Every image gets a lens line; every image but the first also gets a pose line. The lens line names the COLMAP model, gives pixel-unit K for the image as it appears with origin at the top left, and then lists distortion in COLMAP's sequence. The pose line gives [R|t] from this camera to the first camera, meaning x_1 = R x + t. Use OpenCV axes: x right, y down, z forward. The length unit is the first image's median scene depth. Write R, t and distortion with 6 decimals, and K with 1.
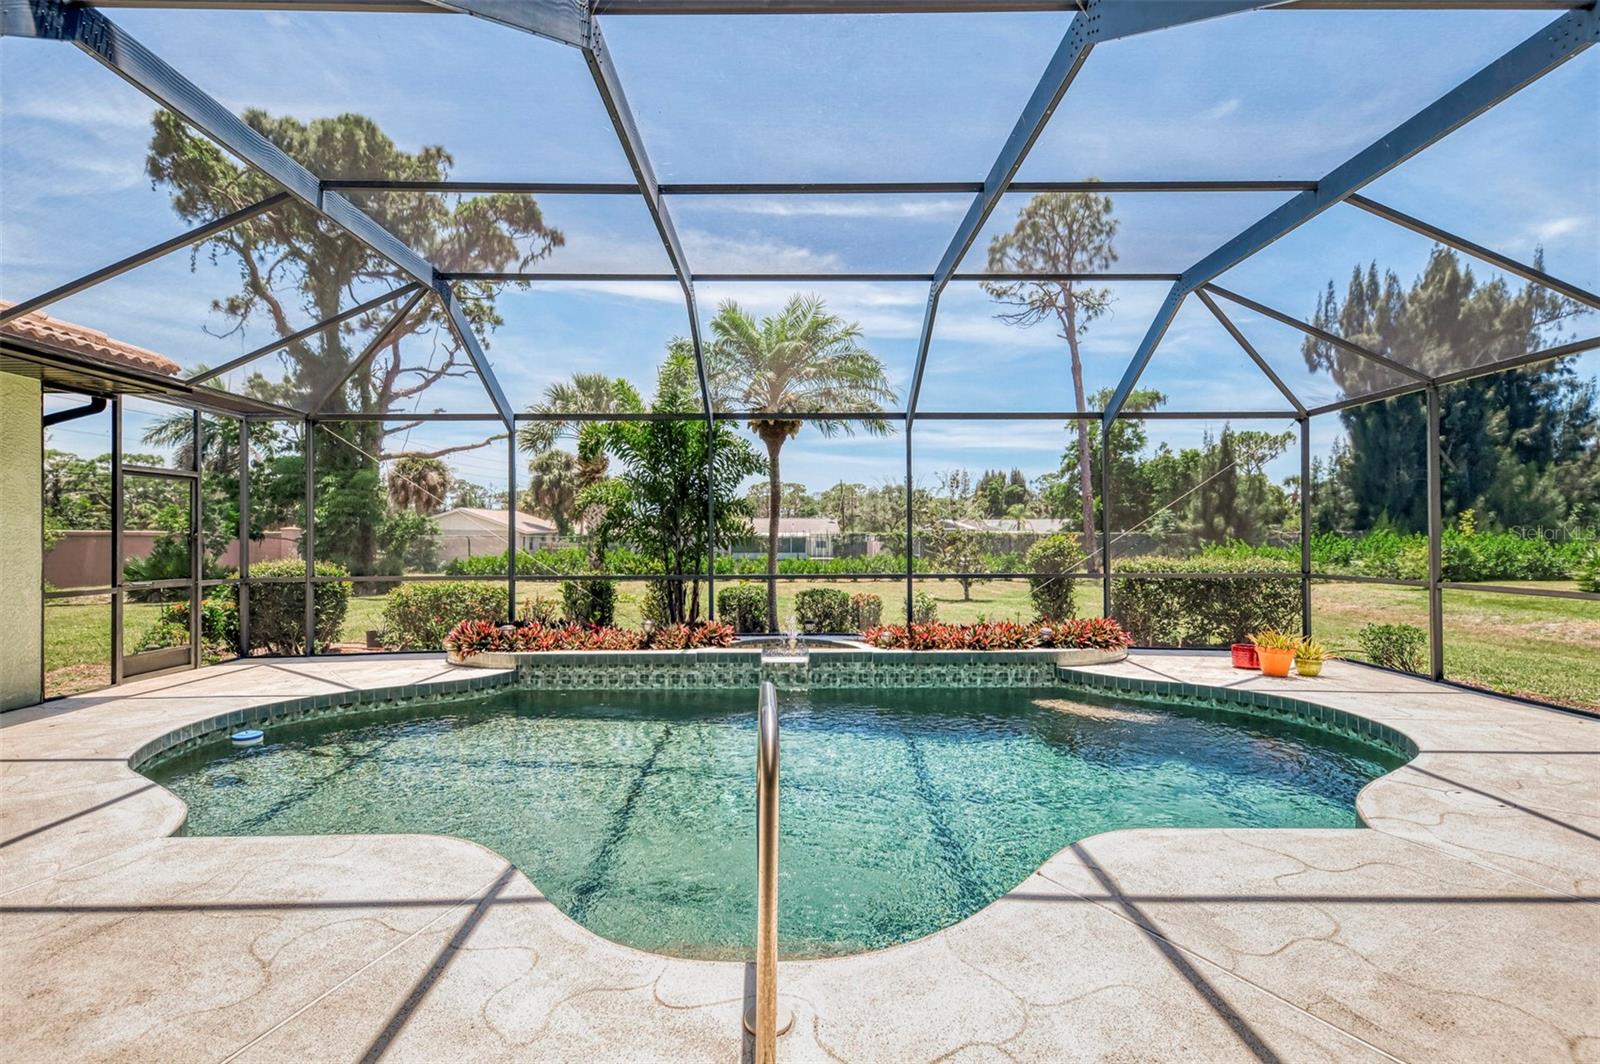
lens RADIAL K [[762.4, 0, 804.6], [0, 762.4, 525.0], [0, 0, 1]] dist [0.015666, -0.001017]
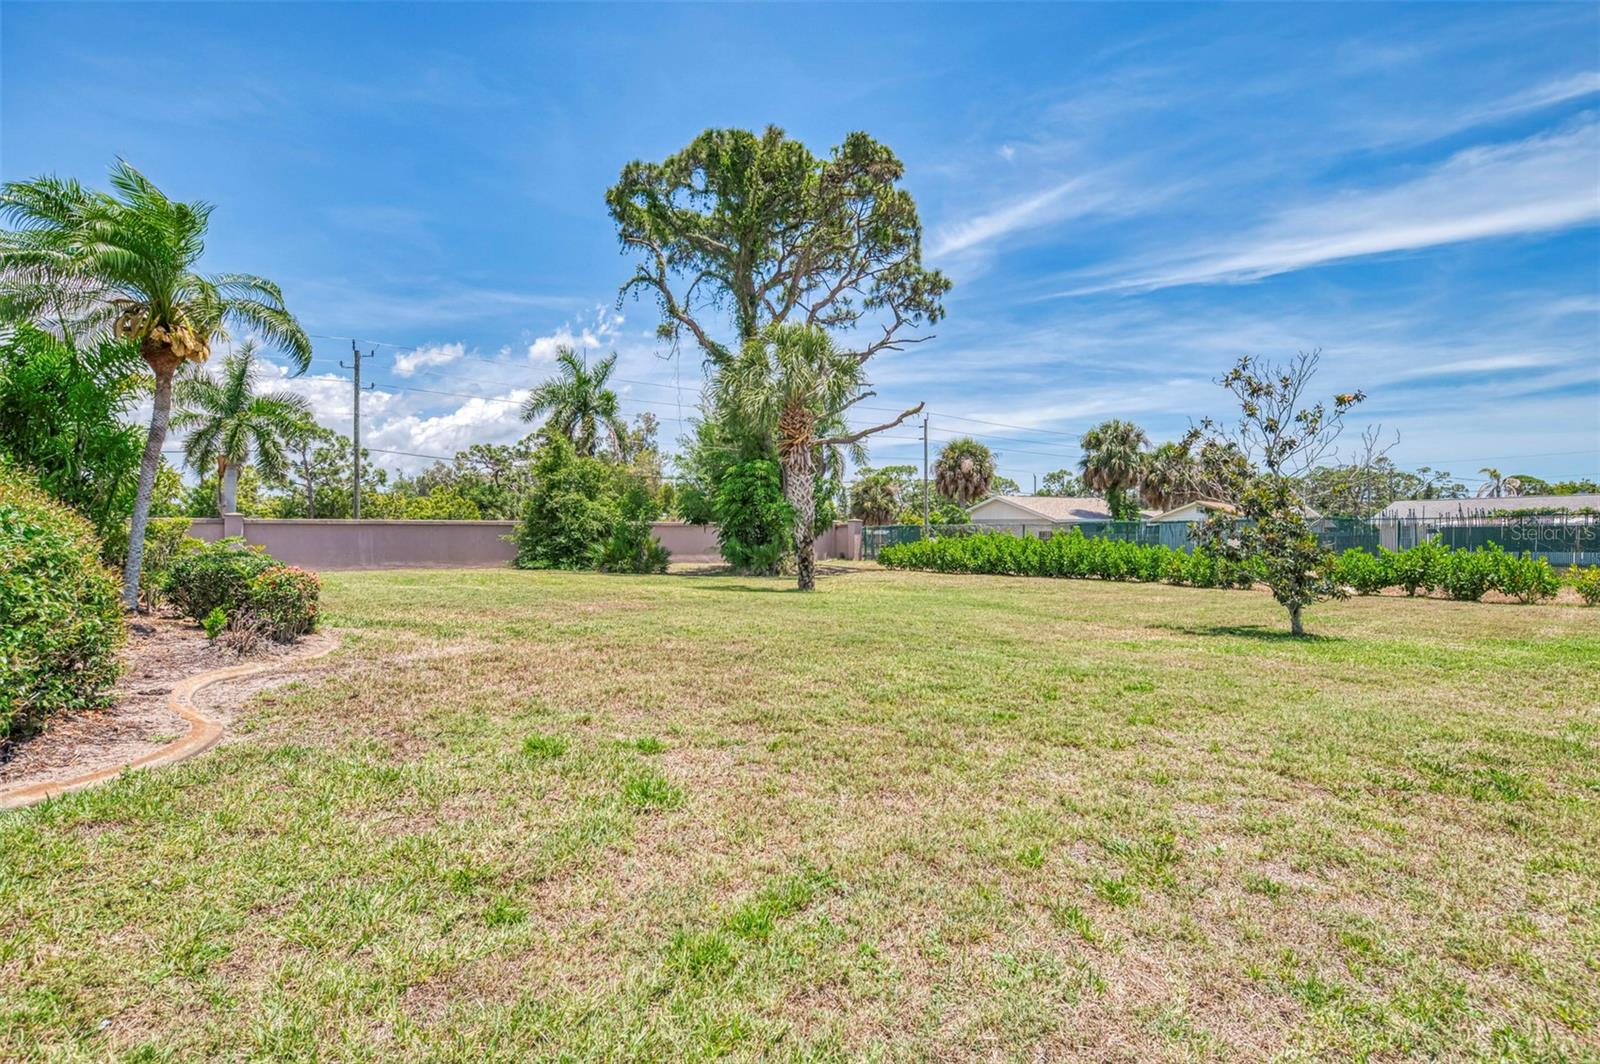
lens RADIAL K [[812.6, 0, 801.4], [0, 812.6, 535.8], [0, 0, 1]] dist [0.004041, 0.000284]
pose [[0.546162, -0.000353, -0.837679, 1.433201], [0.010765, 0.999920, 0.006597, 0.103625], [0.837610, -0.012621, 0.546123, 1.508912]]
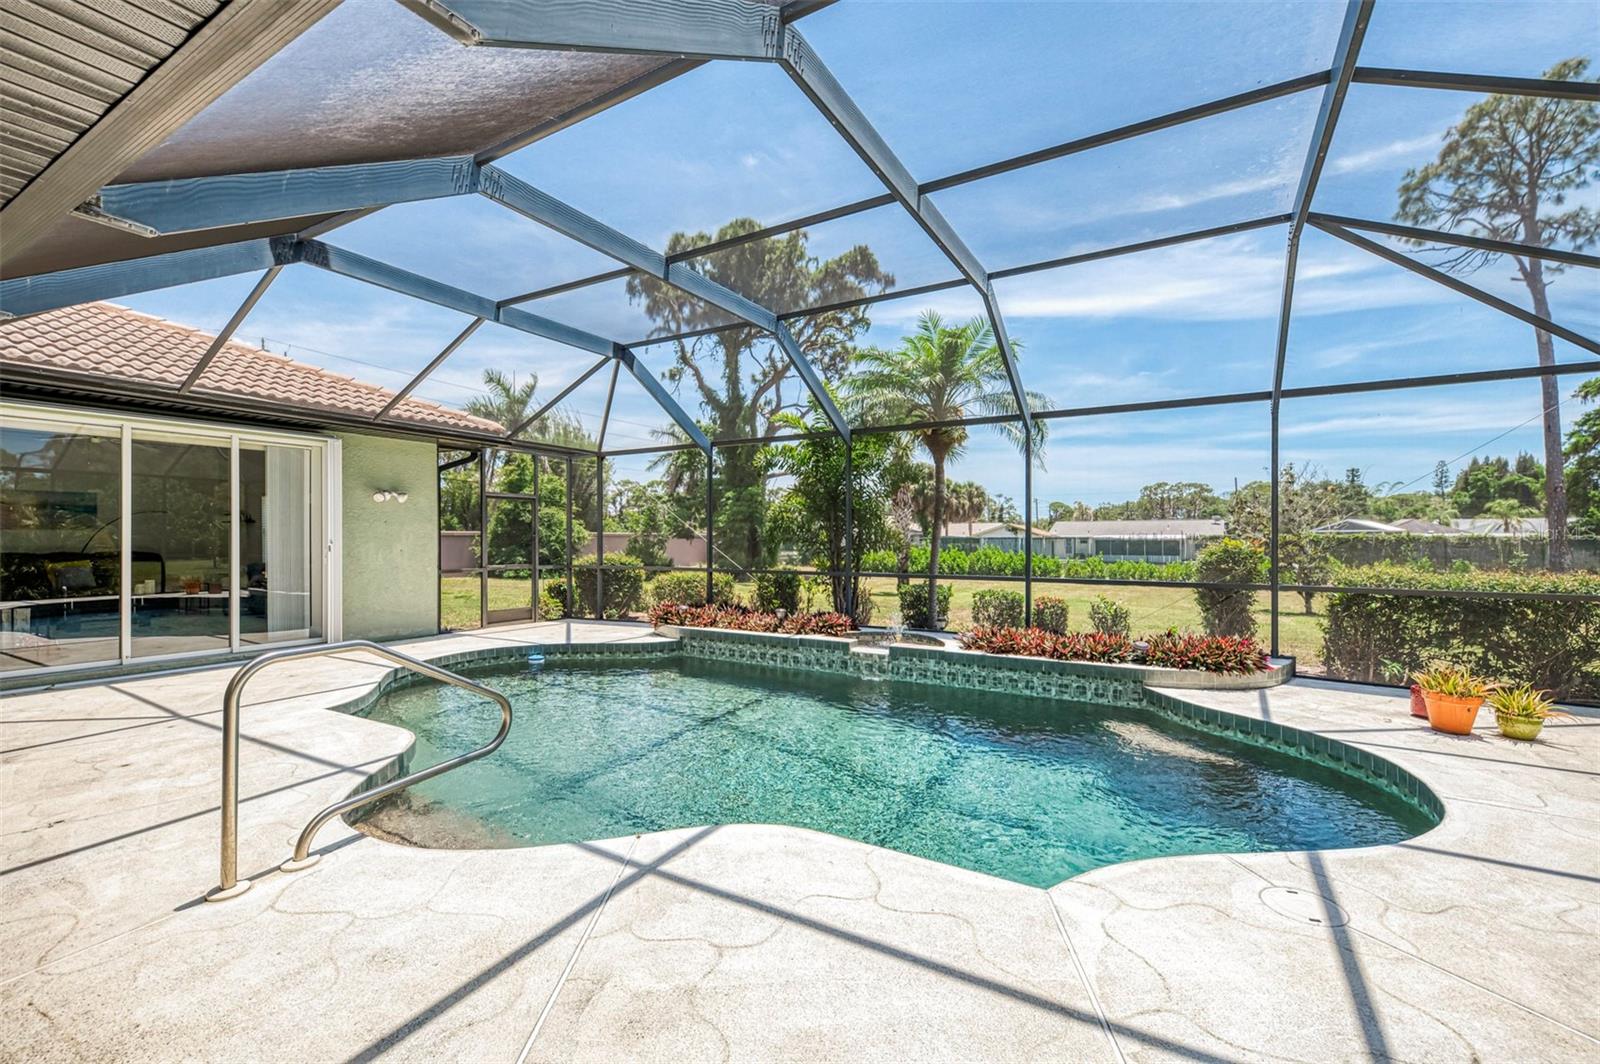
lens RADIAL K [[691.1, 0, 799.3], [0, 691.1, 536.6], [0, 0, 1]] dist [0.012374, -0.001983]
pose [[0.851773, 0.003025, -0.523902, 0.406186], [0.003892, 0.999919, 0.012101, -0.000273], [0.523896, -0.012346, 0.851693, 0.099846]]
